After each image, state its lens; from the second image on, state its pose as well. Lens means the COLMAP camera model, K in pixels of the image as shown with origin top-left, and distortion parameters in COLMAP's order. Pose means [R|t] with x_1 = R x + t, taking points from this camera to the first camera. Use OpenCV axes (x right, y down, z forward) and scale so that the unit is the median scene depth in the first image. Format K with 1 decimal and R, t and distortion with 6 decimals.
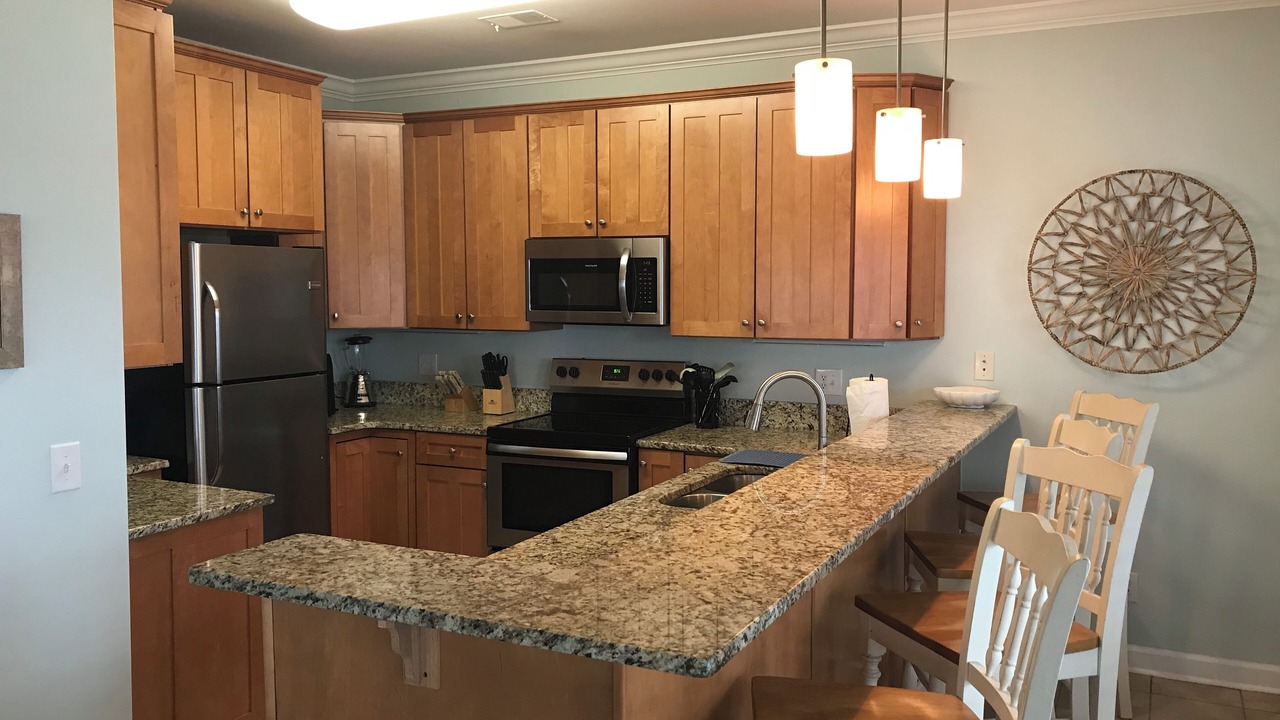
lens RADIAL K [[1035.4, 0, 640.0], [0, 1035.4, 360.0], [0, 0, 1]] dist [0.091780, -0.001633]
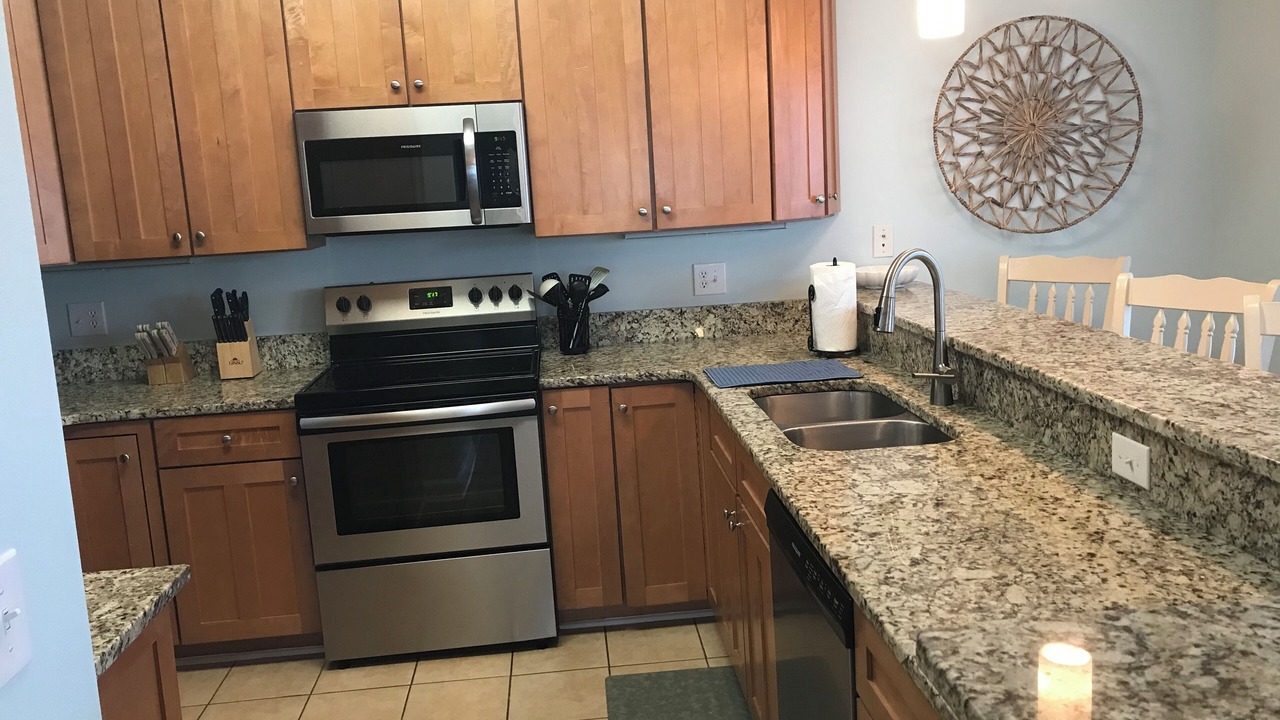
lens RADIAL K [[1051.8, 0, 643.8], [0, 1051.8, 354.3], [0, 0, 1]] dist [0.042474, -0.011598]
pose [[0.856429, -0.132506, 0.498971, -0.329450], [0.097201, 0.990602, 0.096227, -0.005673], [-0.507033, -0.033911, 0.861259, 0.338007]]
